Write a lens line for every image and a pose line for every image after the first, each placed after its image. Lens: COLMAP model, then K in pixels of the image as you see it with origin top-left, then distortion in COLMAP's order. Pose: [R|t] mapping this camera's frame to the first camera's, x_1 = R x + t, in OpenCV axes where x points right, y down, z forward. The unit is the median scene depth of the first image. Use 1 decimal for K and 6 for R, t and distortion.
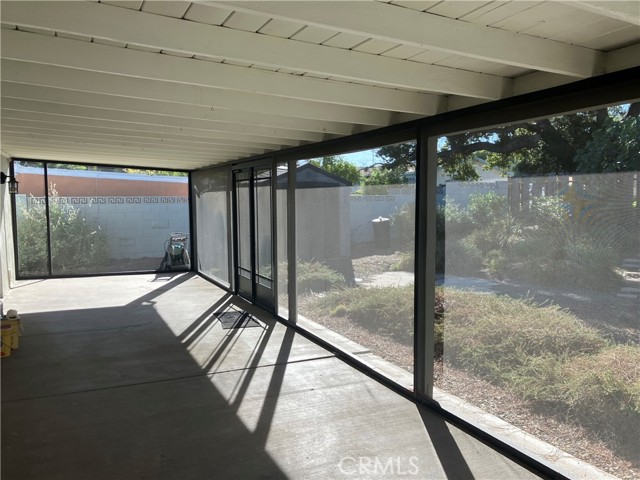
lens RADIAL K [[532.5, 0, 319.5], [0, 532.5, 236.0], [0, 0, 1]] dist [0.049738, -0.061872]
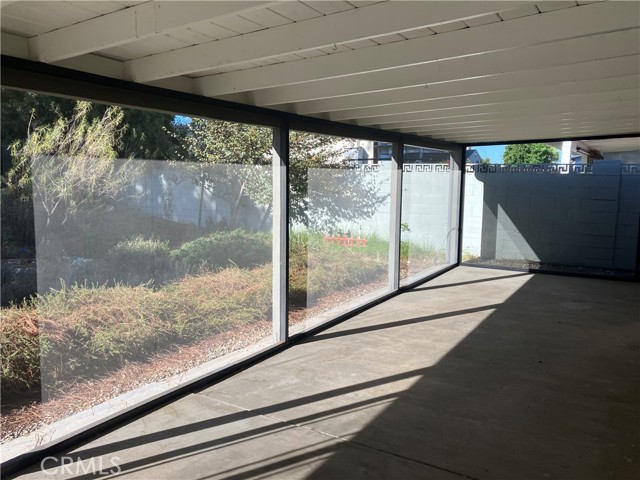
lens RADIAL K [[532.5, 0, 313.2], [0, 532.5, 239.7], [0, 0, 1]] dist [0.049738, -0.061872]
pose [[-0.530856, -0.098230, 0.841750, -0.734783], [0.059378, 0.986507, 0.152570, -0.108990], [-0.845380, 0.130974, -0.517860, 1.334596]]
